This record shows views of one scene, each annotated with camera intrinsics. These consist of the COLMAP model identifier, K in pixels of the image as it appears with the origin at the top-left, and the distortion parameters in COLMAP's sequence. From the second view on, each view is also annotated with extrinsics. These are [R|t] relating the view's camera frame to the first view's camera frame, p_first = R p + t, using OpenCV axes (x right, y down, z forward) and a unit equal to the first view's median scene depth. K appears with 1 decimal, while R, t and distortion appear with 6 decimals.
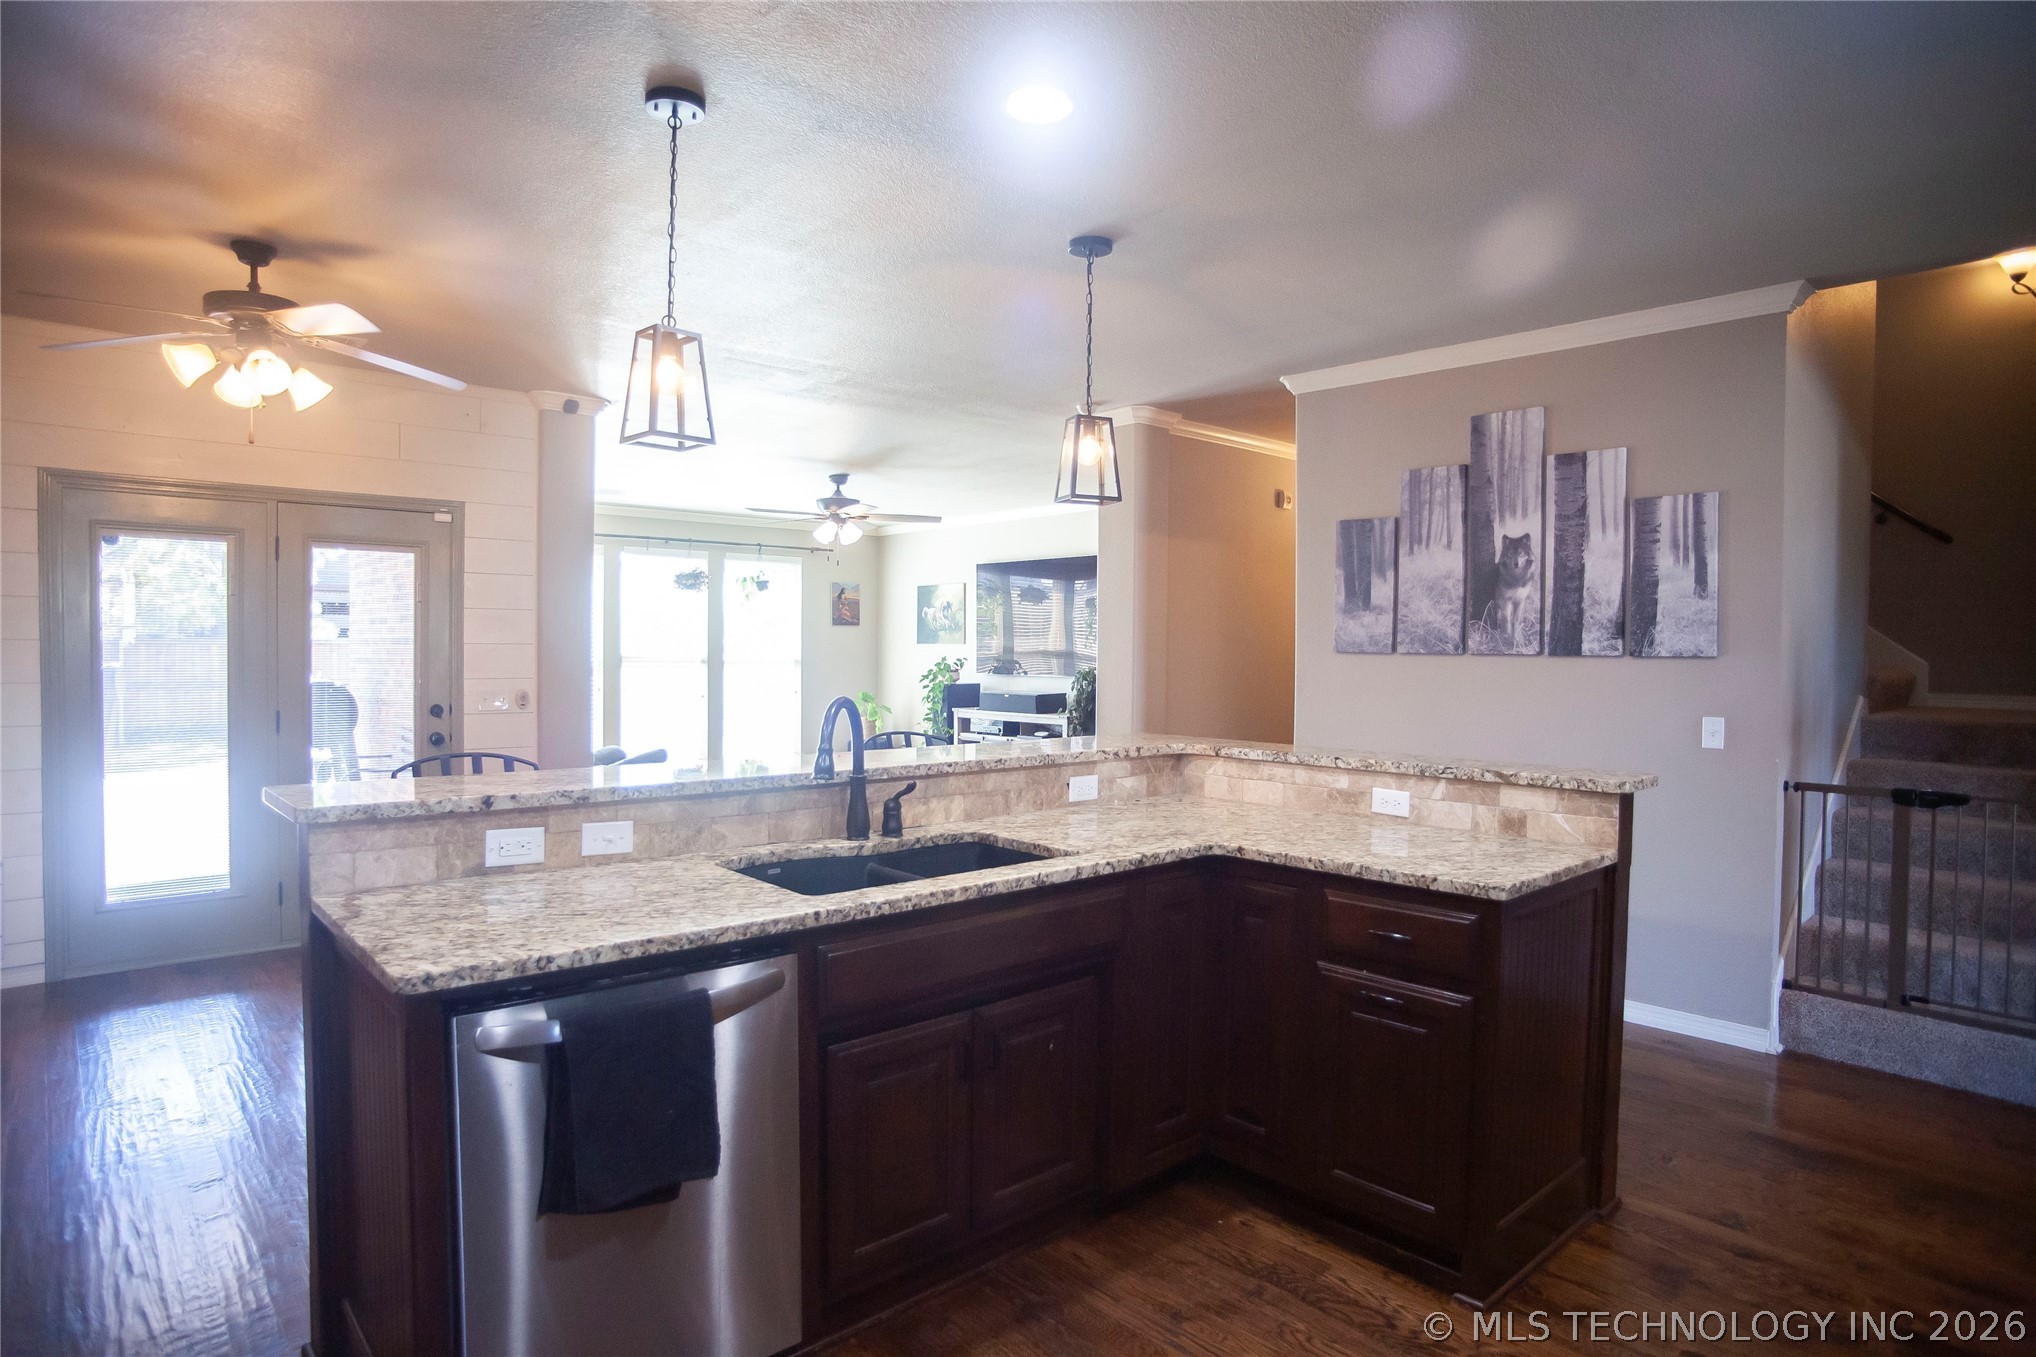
lens RADIAL K [[1130.4, 0, 1018.0], [0, 1130.4, 678.5], [0, 0, 1]] dist [-0.131210, 0.076170]
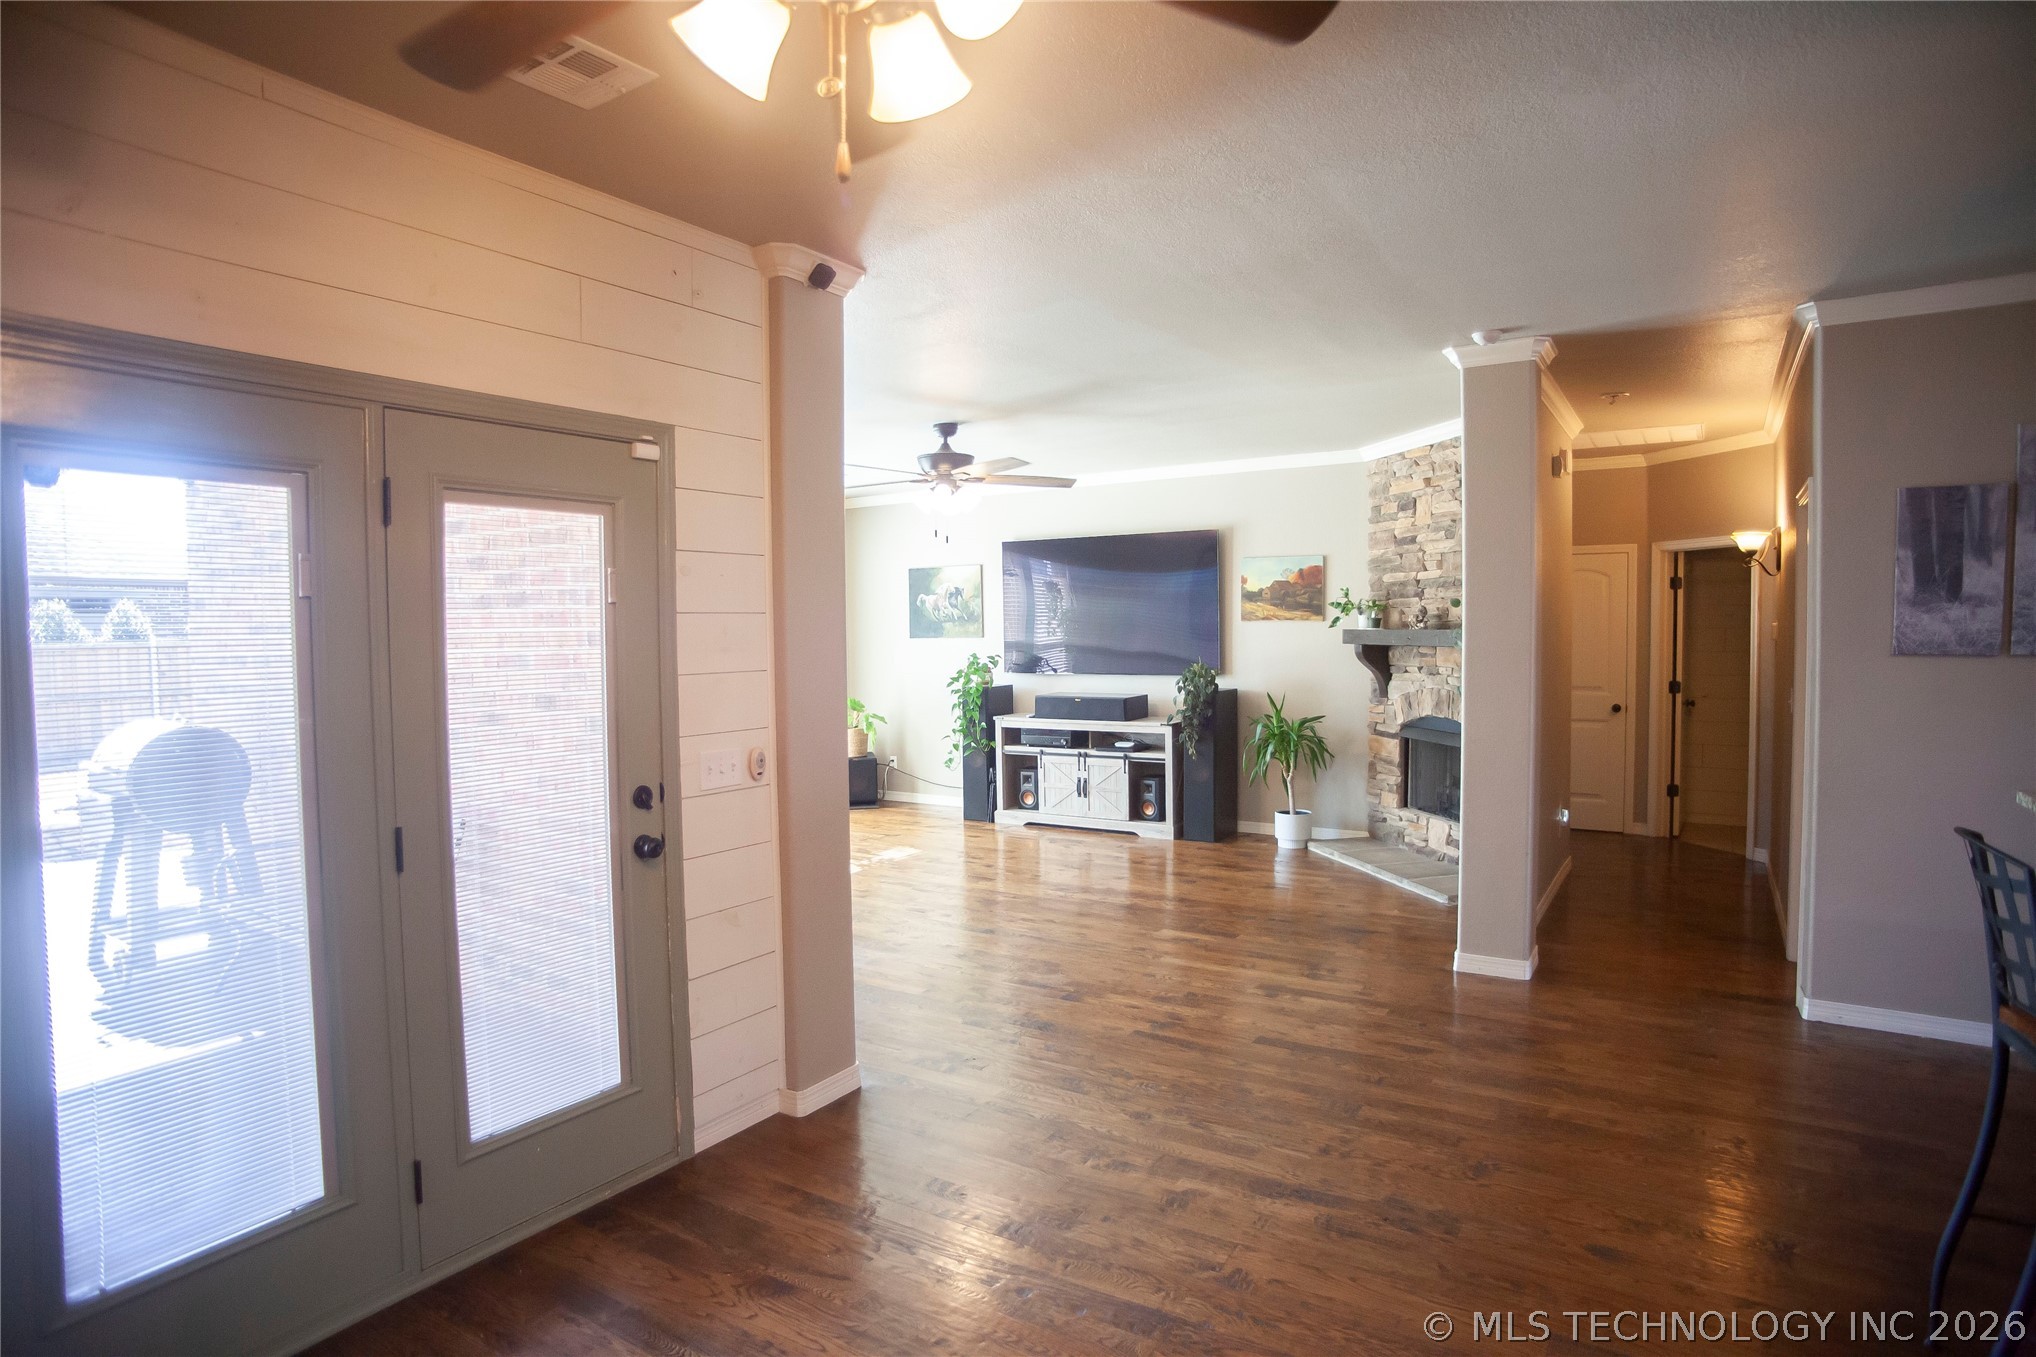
lens RADIAL K [[1115.8, 0, 1018.0], [0, 1115.8, 678.5], [0, 0, 1]] dist [-0.123003, 0.070094]
pose [[0.966785, -0.032553, 0.253508, -0.532557], [0.027658, 0.999356, 0.022849, -0.042409], [-0.254089, -0.015078, 0.967063, 0.445889]]
